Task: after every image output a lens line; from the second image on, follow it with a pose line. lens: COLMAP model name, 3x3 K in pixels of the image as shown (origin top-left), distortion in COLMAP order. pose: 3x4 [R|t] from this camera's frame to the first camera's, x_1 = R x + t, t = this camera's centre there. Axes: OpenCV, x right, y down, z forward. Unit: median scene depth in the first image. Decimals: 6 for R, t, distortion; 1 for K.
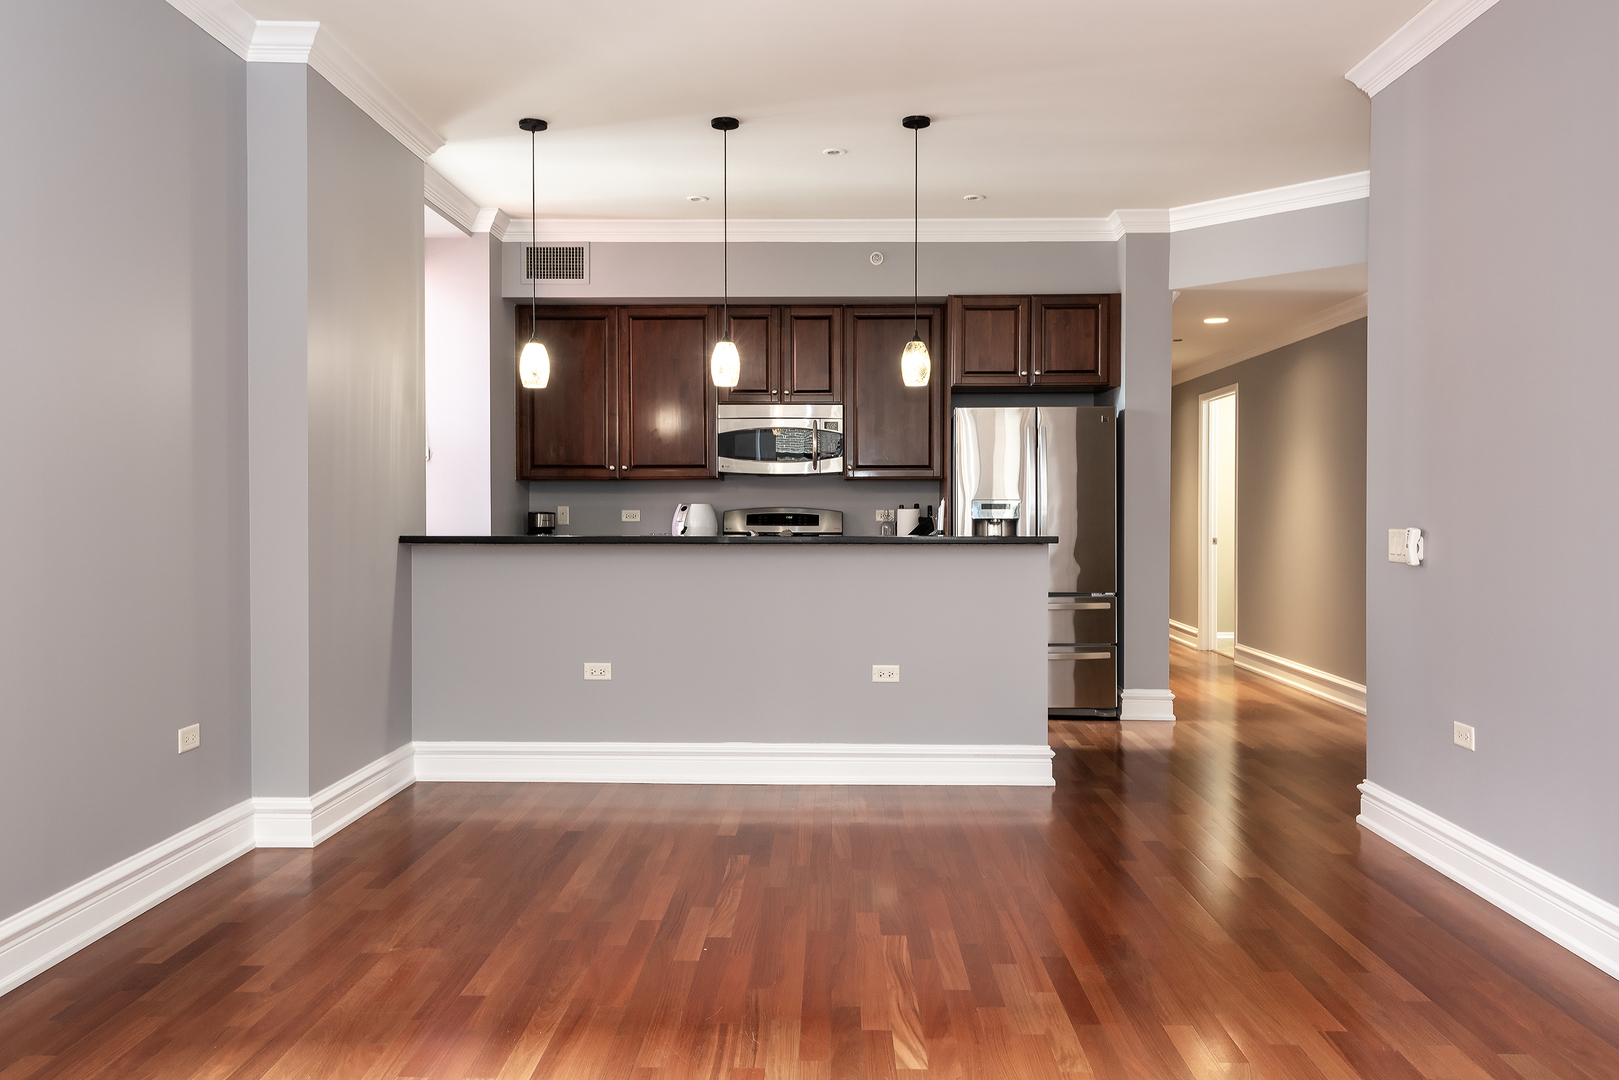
lens RADIAL K [[1186.7, 0, 813.8], [0, 1186.7, 515.0], [0, 0, 1]] dist [0.044015, 0.000121]
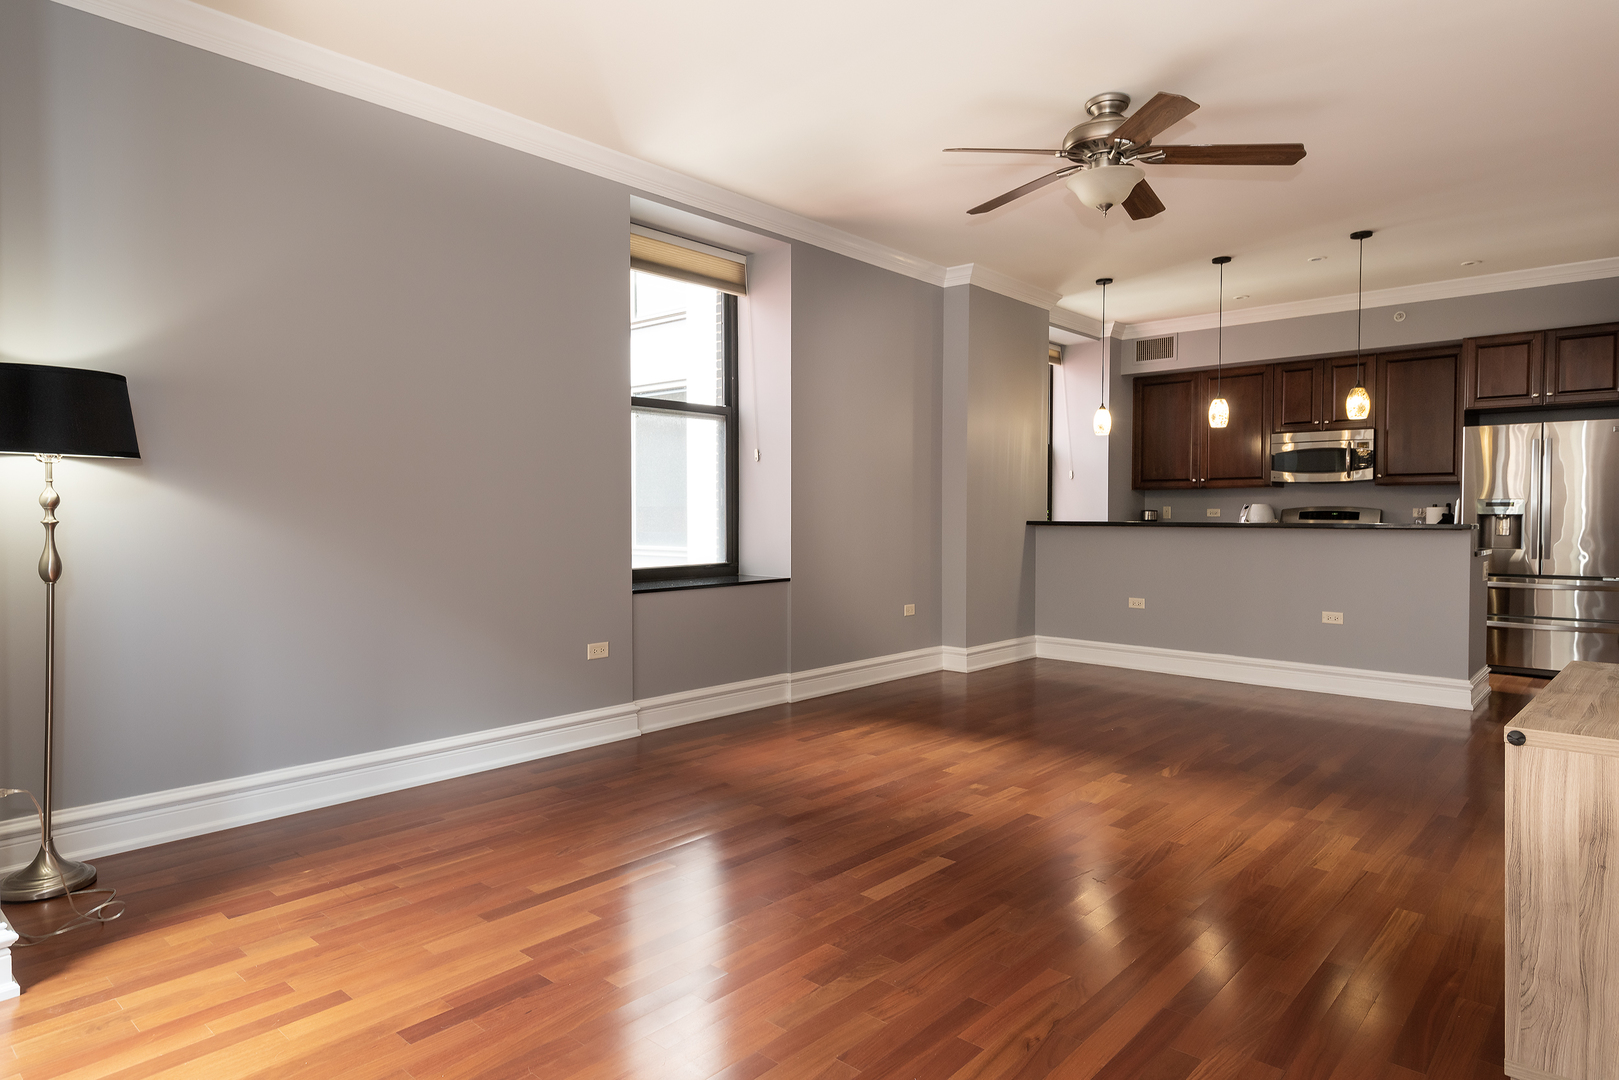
lens RADIAL K [[934.4, 0, 808.9], [0, 934.4, 532.9], [0, 0, 1]] dist [-0.002599, -0.000761]
pose [[0.752357, 0.014523, -0.658595, 0.248313], [-0.004715, 0.999850, 0.016662, 0.009801], [0.658739, -0.009430, 0.752313, -0.213697]]
